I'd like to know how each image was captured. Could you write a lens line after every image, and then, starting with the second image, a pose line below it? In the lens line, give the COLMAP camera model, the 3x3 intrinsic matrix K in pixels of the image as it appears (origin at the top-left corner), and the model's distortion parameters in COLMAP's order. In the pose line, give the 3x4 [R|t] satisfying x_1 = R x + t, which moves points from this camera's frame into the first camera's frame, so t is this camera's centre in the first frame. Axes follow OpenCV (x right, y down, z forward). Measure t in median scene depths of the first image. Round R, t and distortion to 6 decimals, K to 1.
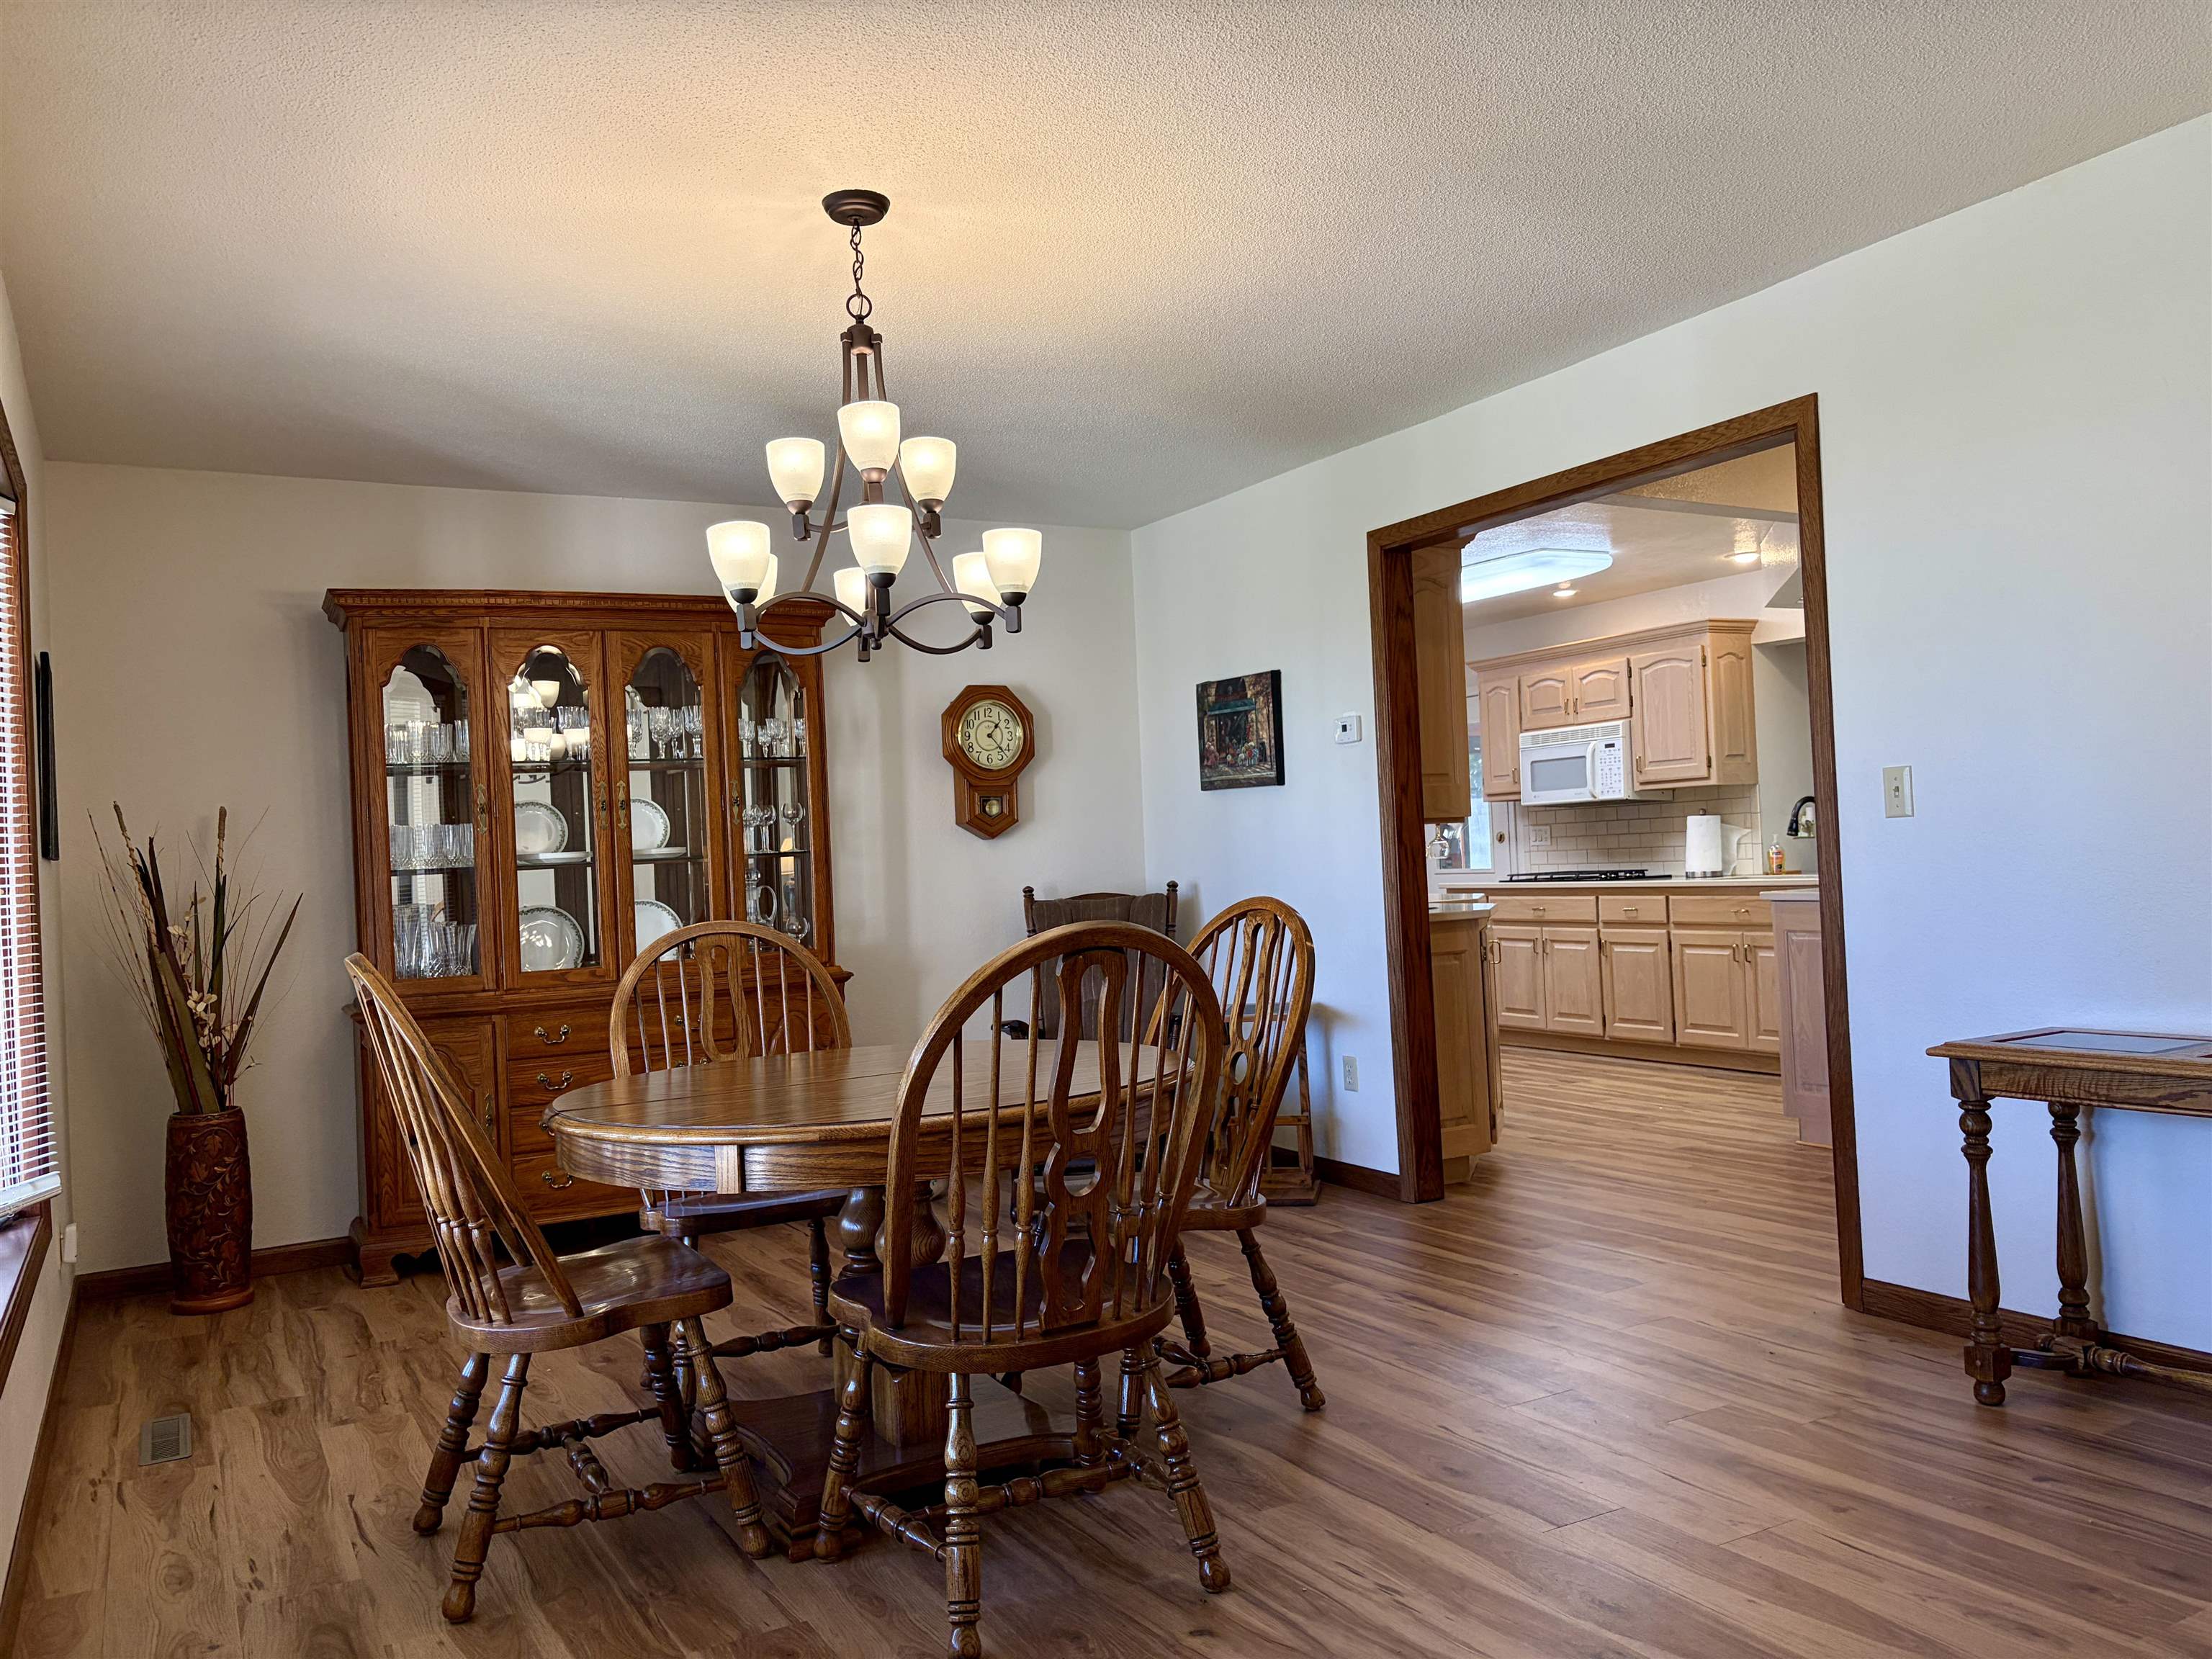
lens RADIAL K [[1661.4, 0, 1116.2], [0, 1661.4, 825.0], [0, 0, 1]] dist [0.043120, -0.057085]
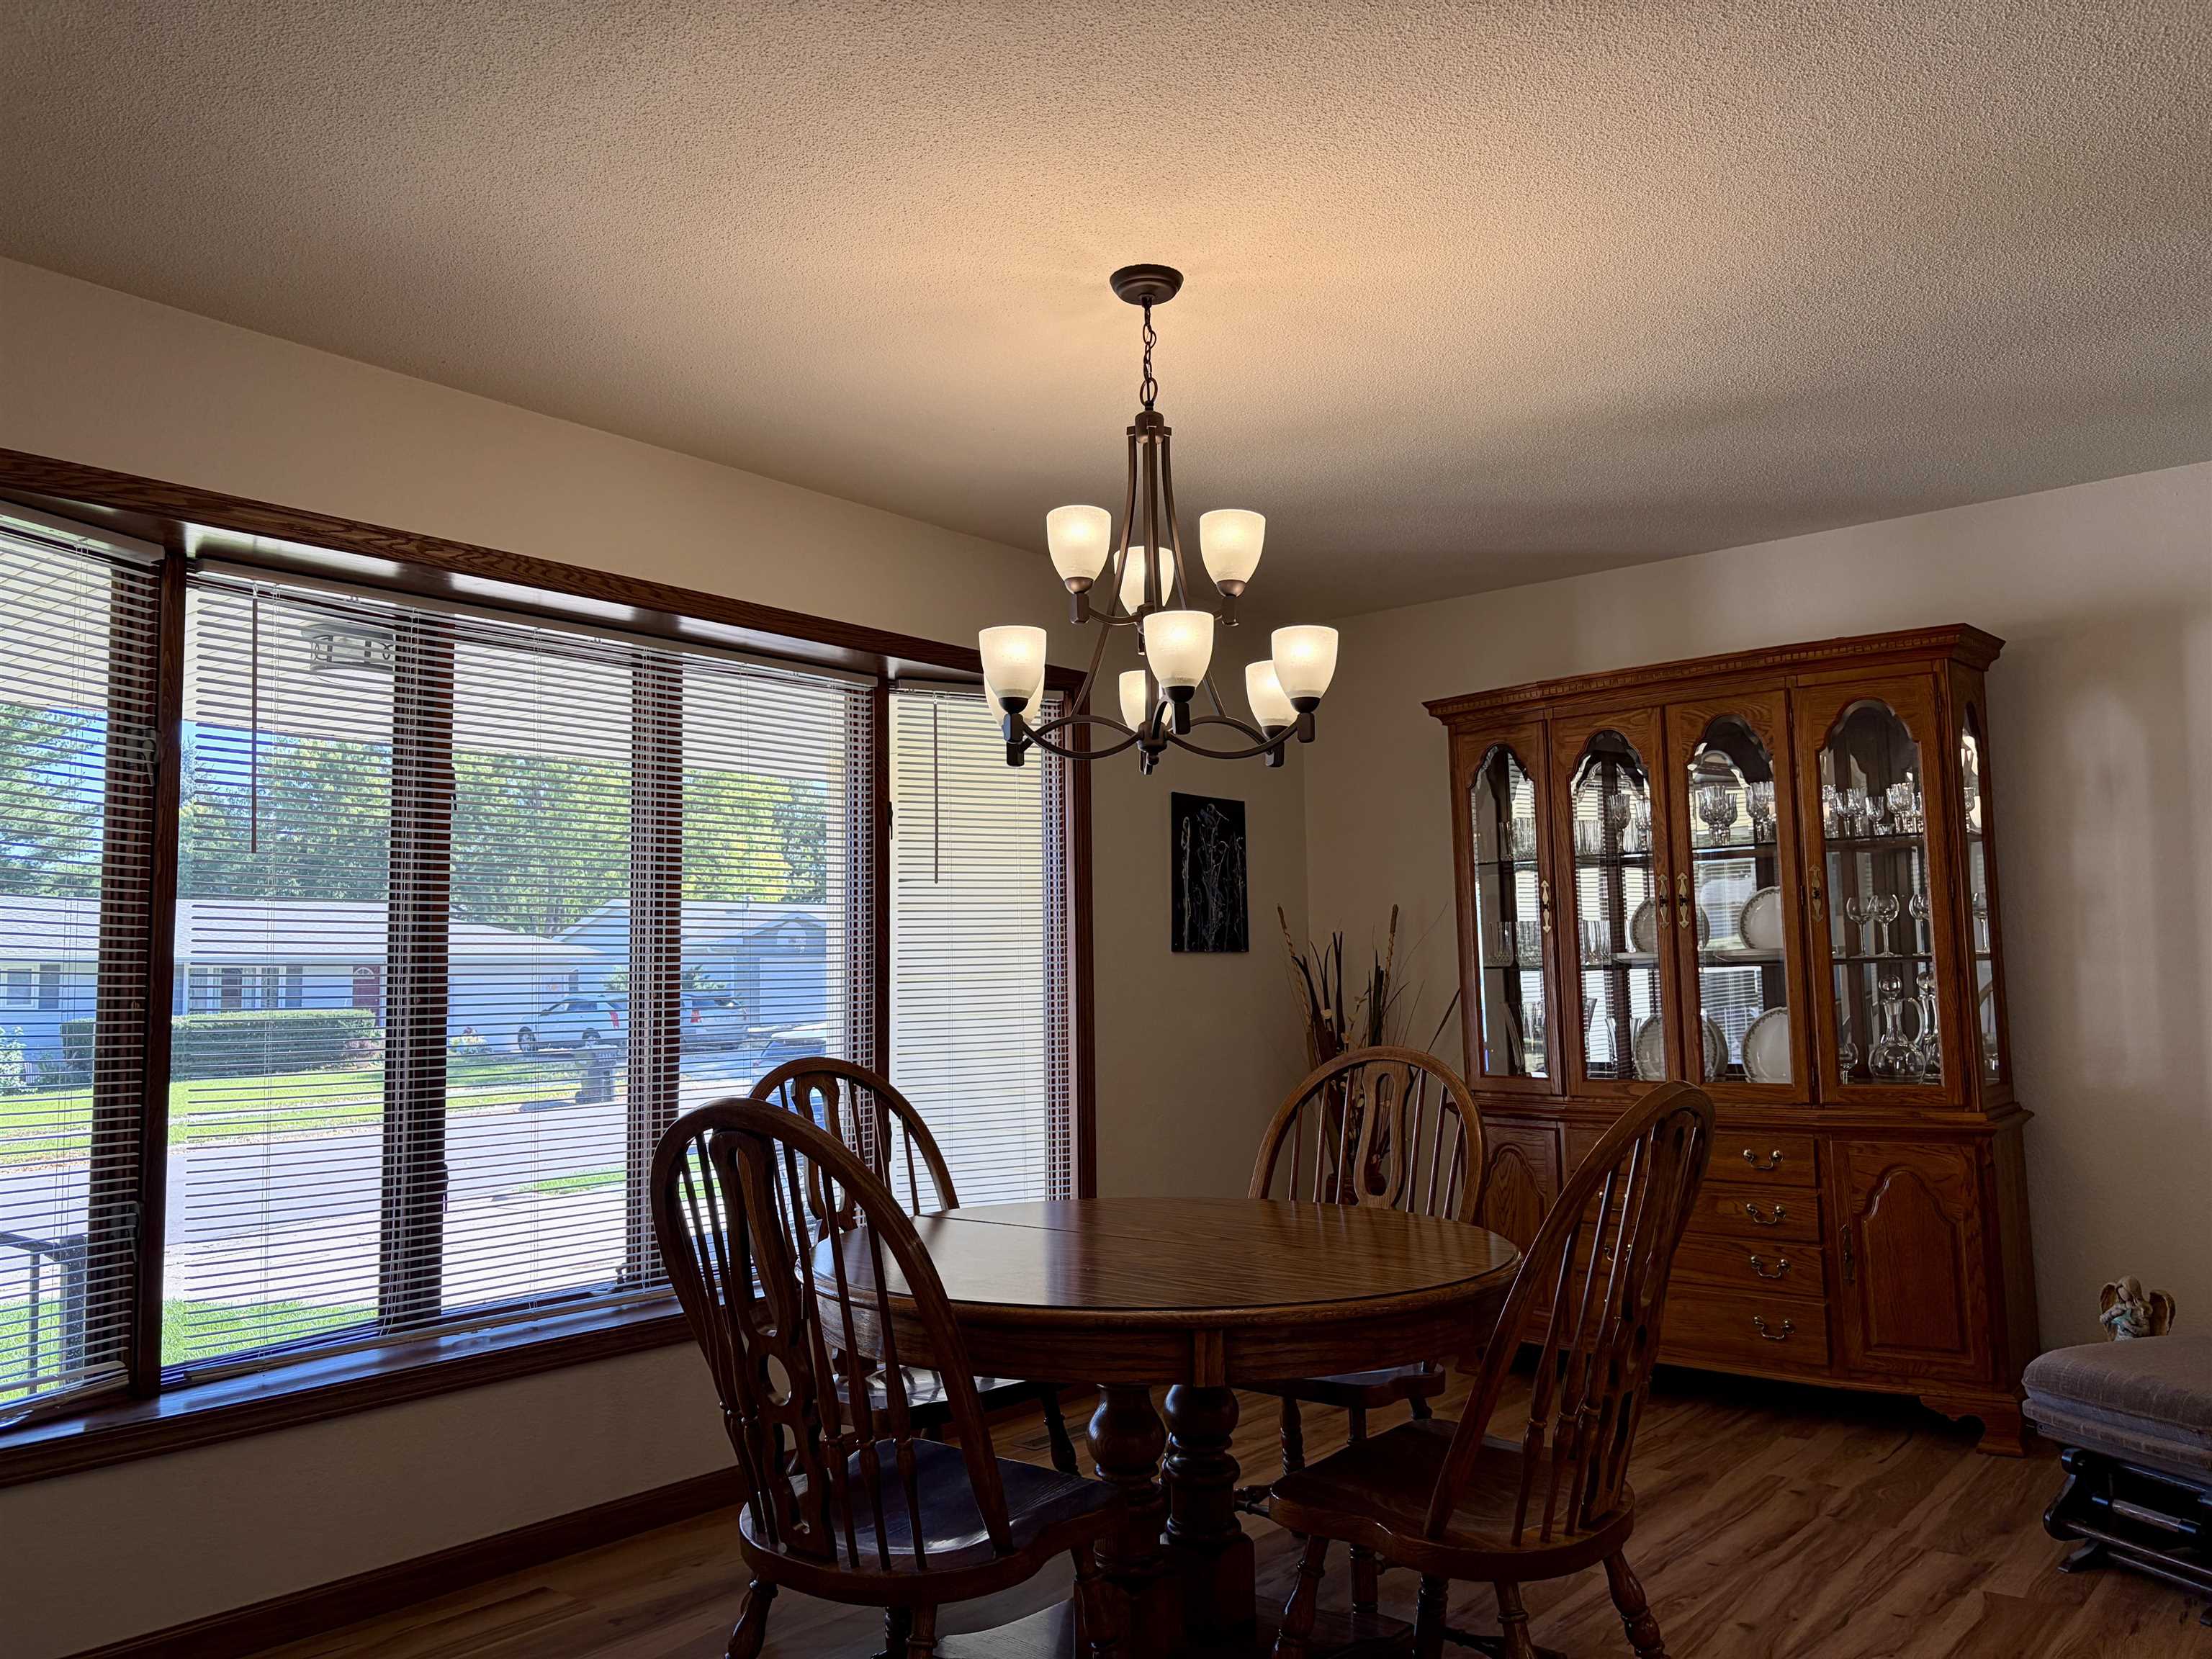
lens RADIAL K [[1661.4, 0, 1105.1], [0, 1661.4, 827.5], [0, 0, 1]] dist [0.043120, -0.057085]
pose [[0.342289, -0.043345, -0.938594, 0.428470], [0.021201, 0.999037, -0.038405, -0.022781], [0.939356, -0.006753, 0.342878, 0.409862]]
